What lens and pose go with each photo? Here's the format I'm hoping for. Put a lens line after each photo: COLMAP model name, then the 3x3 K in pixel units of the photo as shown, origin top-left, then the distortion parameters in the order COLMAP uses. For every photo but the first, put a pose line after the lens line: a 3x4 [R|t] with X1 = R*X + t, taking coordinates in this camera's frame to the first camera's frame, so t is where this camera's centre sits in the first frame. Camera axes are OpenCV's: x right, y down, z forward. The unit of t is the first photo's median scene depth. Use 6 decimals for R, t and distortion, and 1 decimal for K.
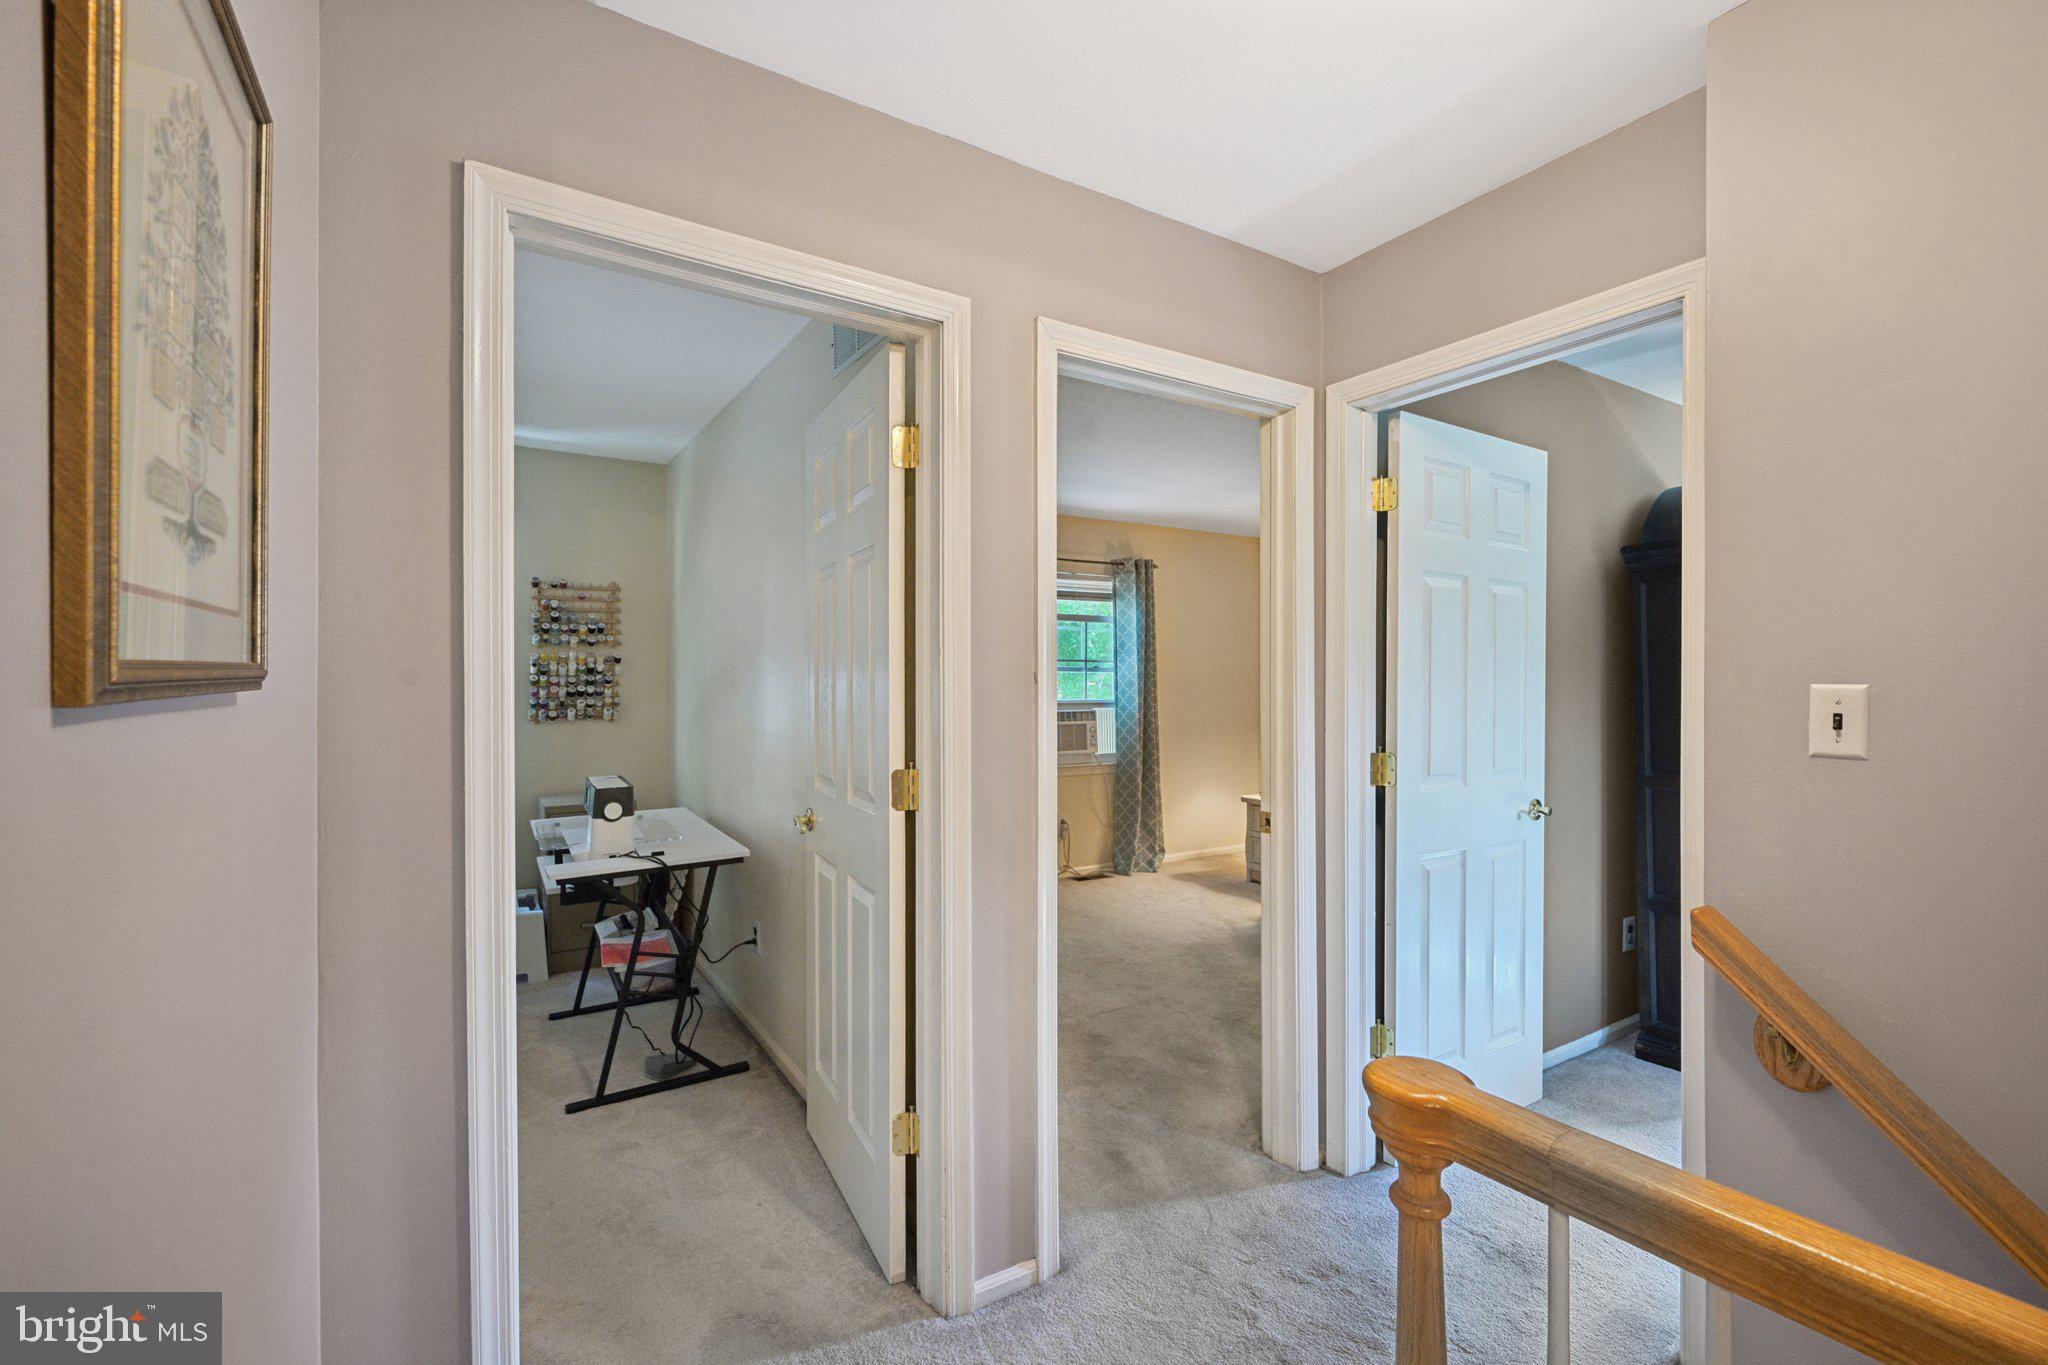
lens RADIAL K [[885.5, 0, 1021.9], [0, 885.5, 674.7], [0, 0, 1]] dist [0.000564, 0.000020]
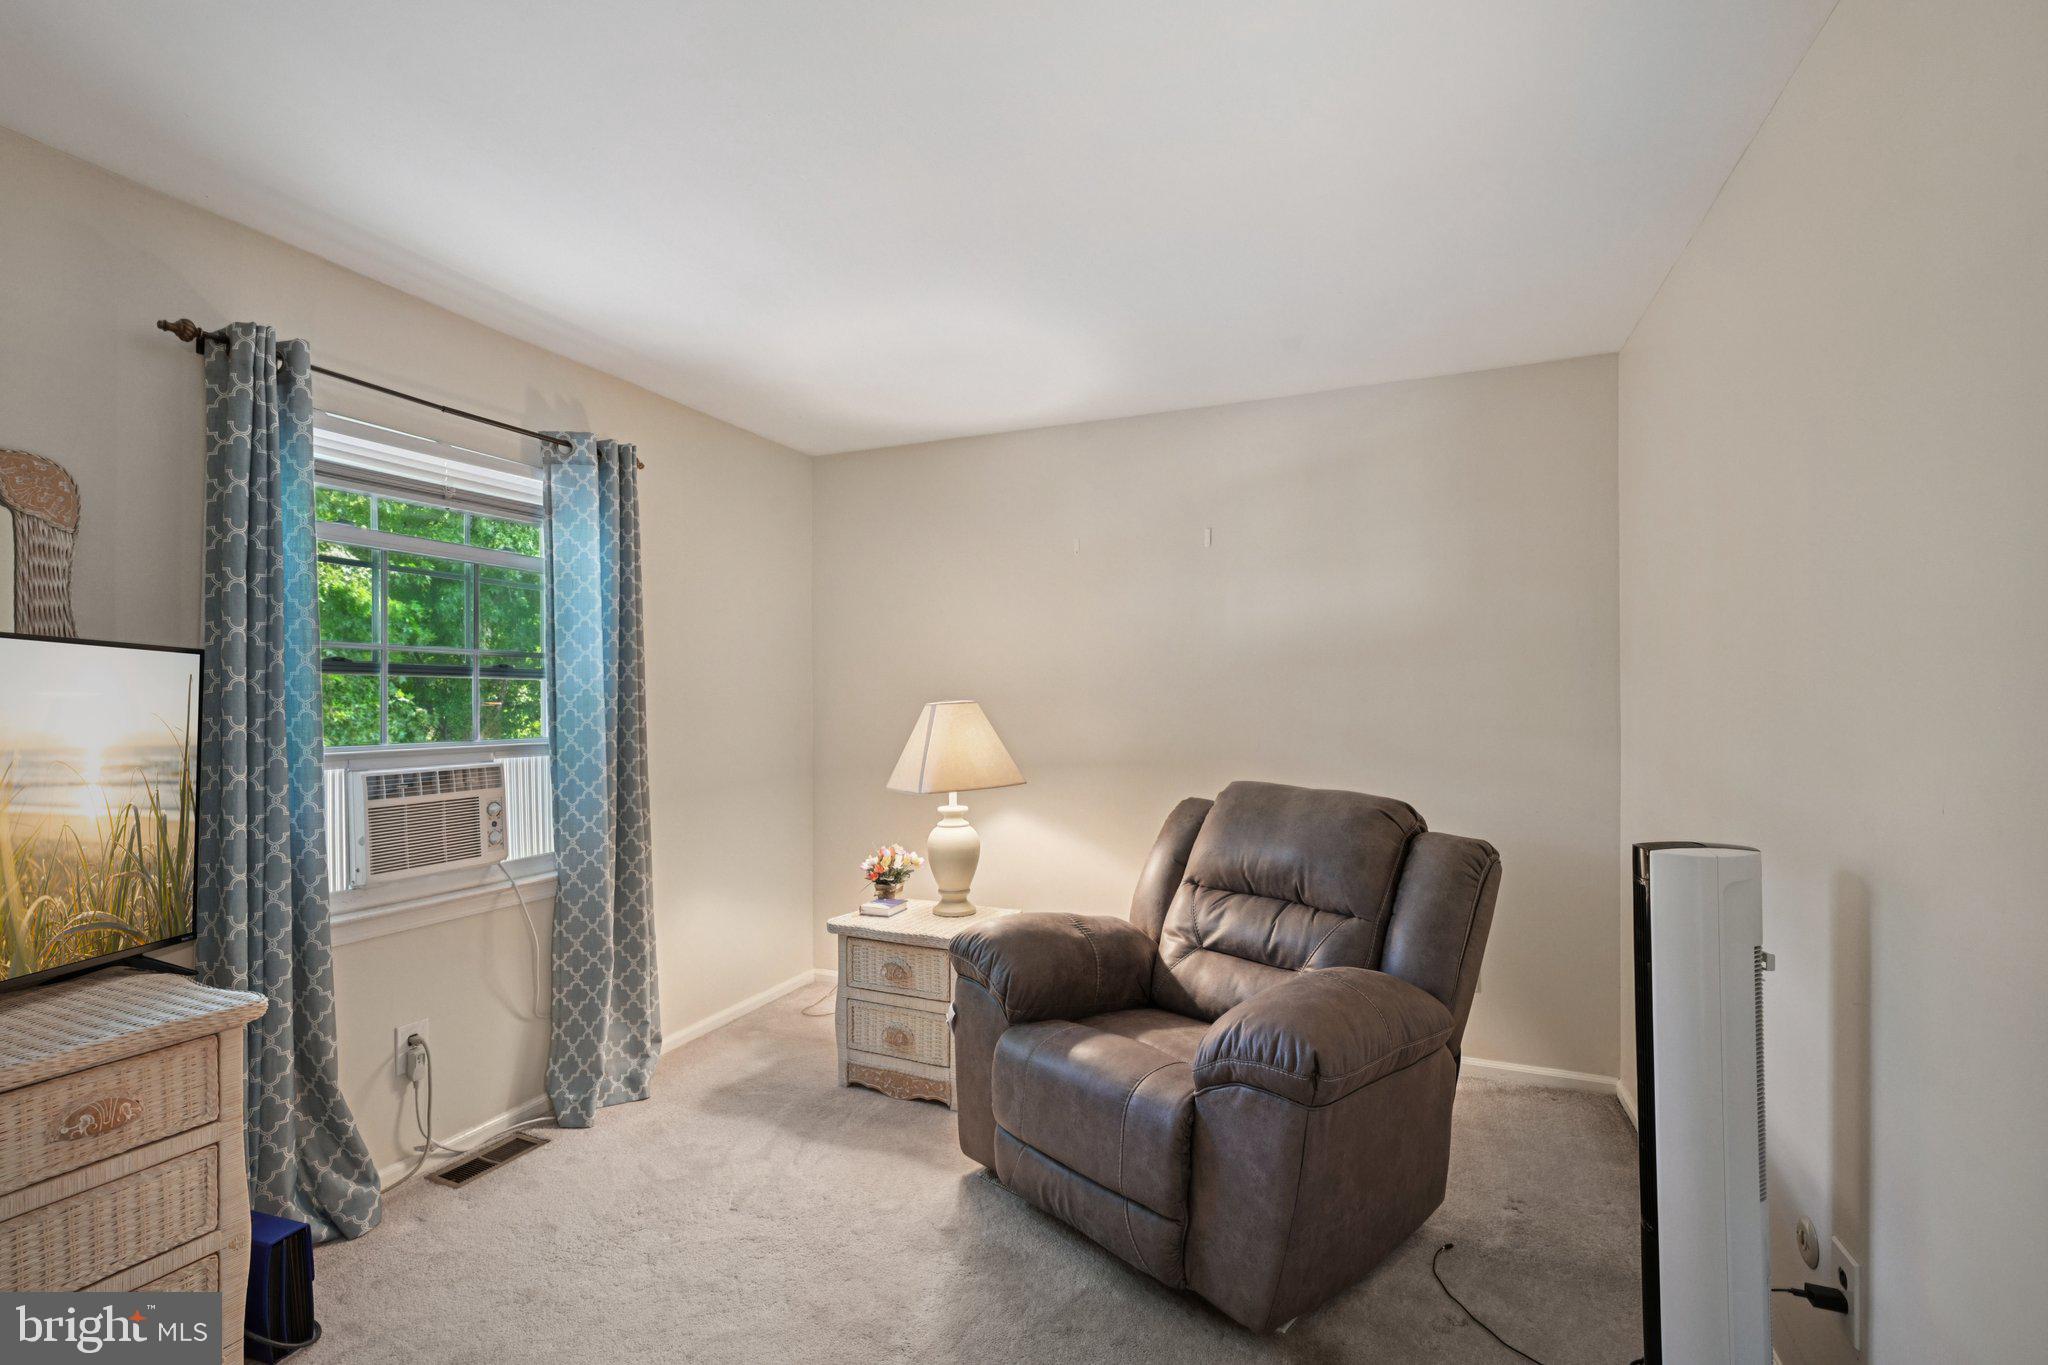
lens RADIAL K [[907.7, 0, 1007.2], [0, 907.7, 694.4], [0, 0, 1]] dist [-0.000742, 0.000567]
pose [[0.831249, -0.003233, 0.555892, 0.040875], [0.007616, 0.999955, -0.005574, 0.009828], [-0.555849, 0.008867, 0.831236, 0.481157]]
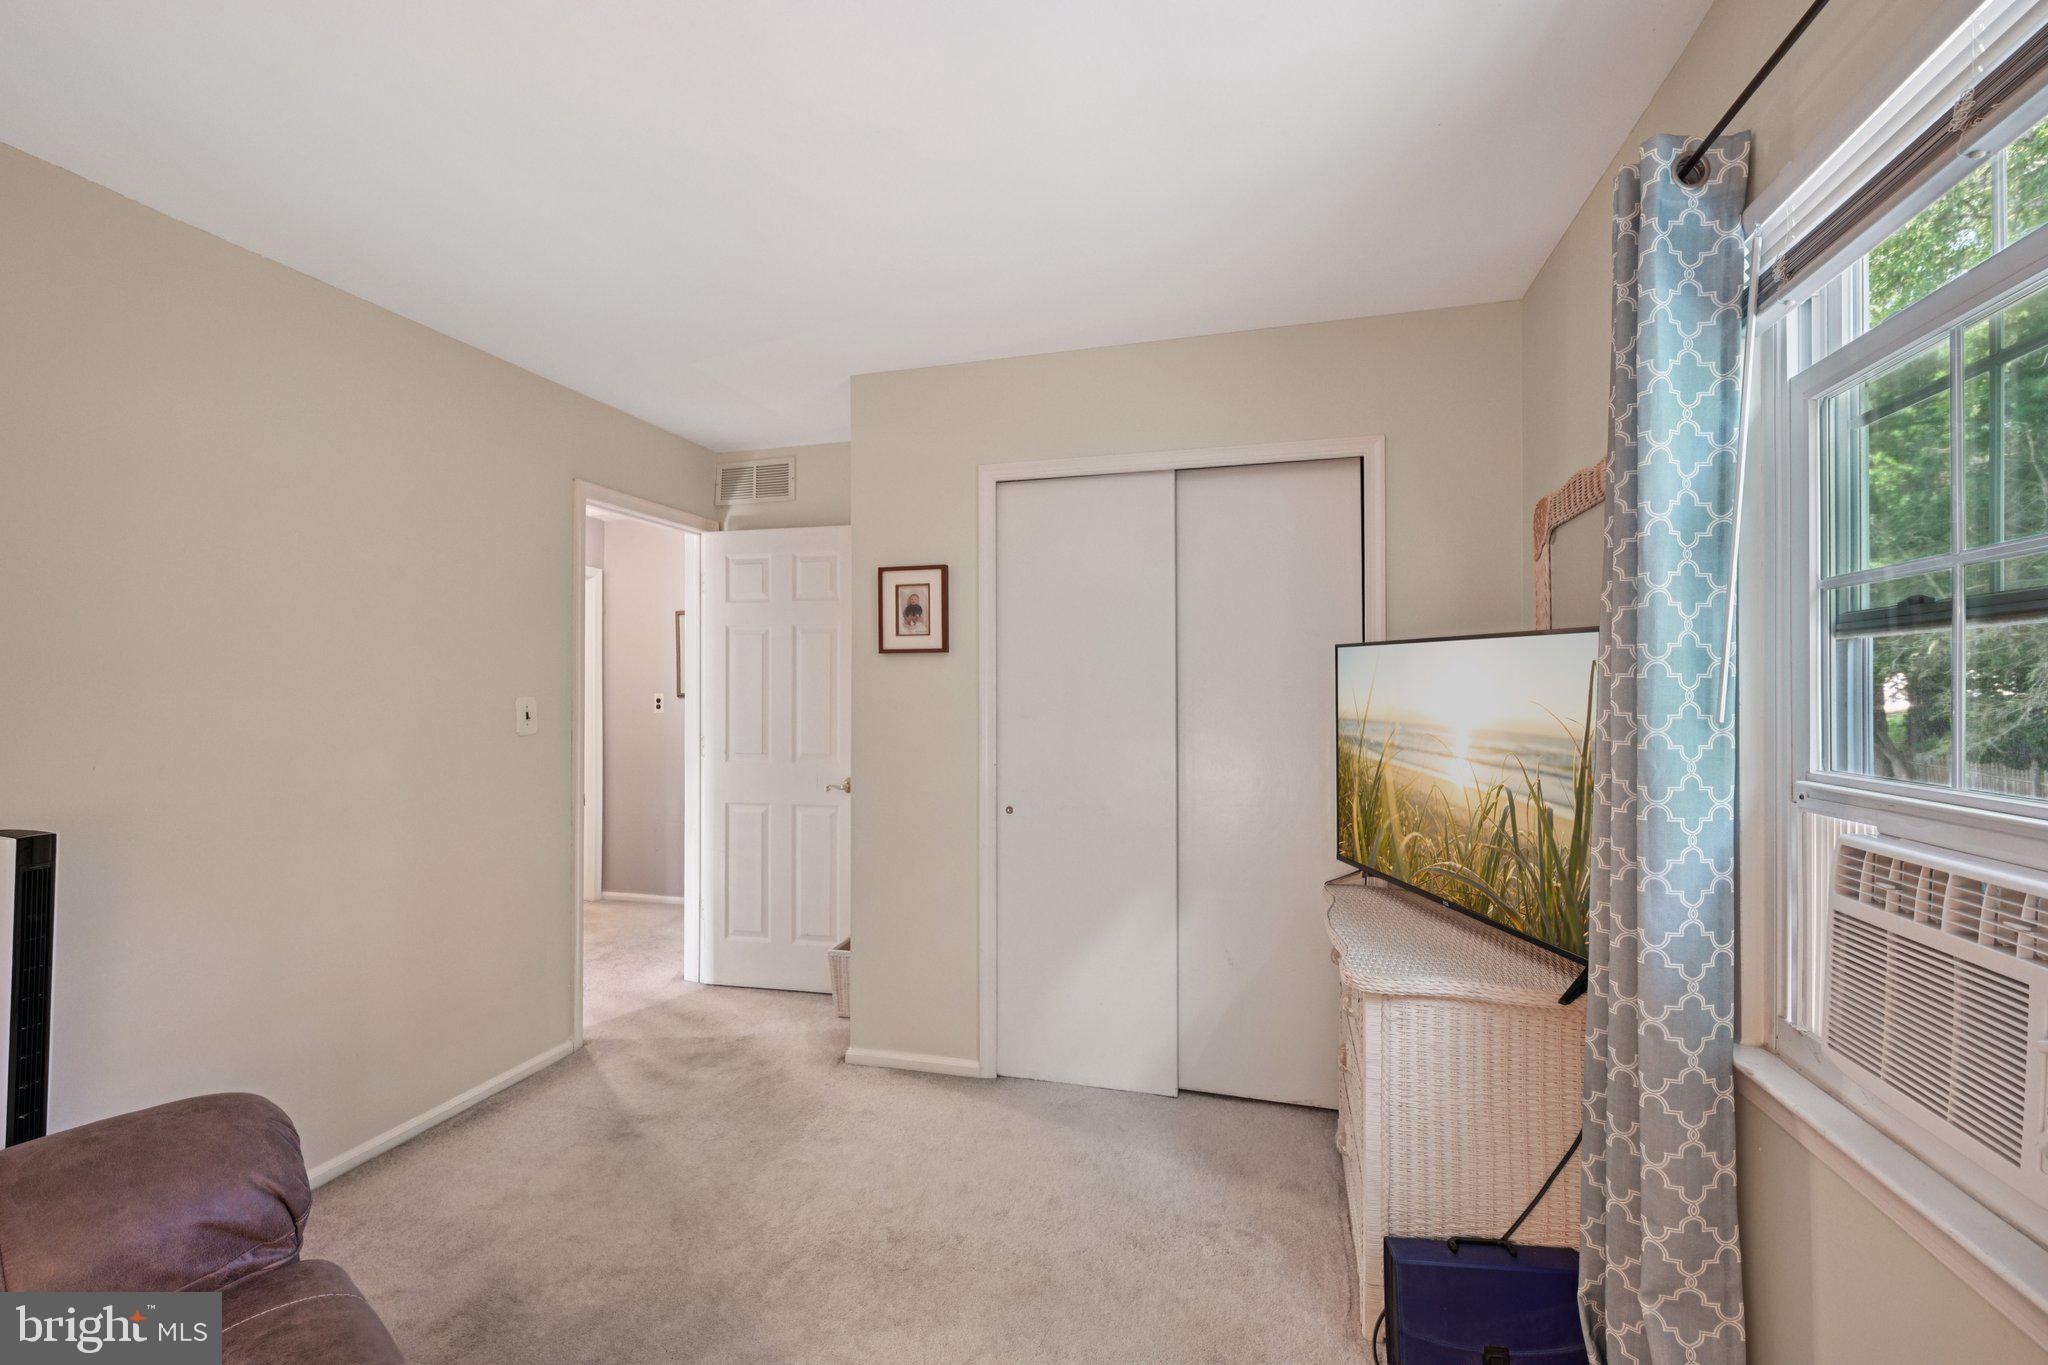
lens RADIAL K [[907.7, 0, 1025.8], [0, 907.7, 682.3], [0, 0, 1]] dist [-0.000742, 0.000567]
pose [[-0.744180, -0.001921, -0.667976, 0.295547], [-0.002682, 0.999996, 0.000112, 0.006438], [0.667973, 0.001874, -0.744183, 0.997182]]
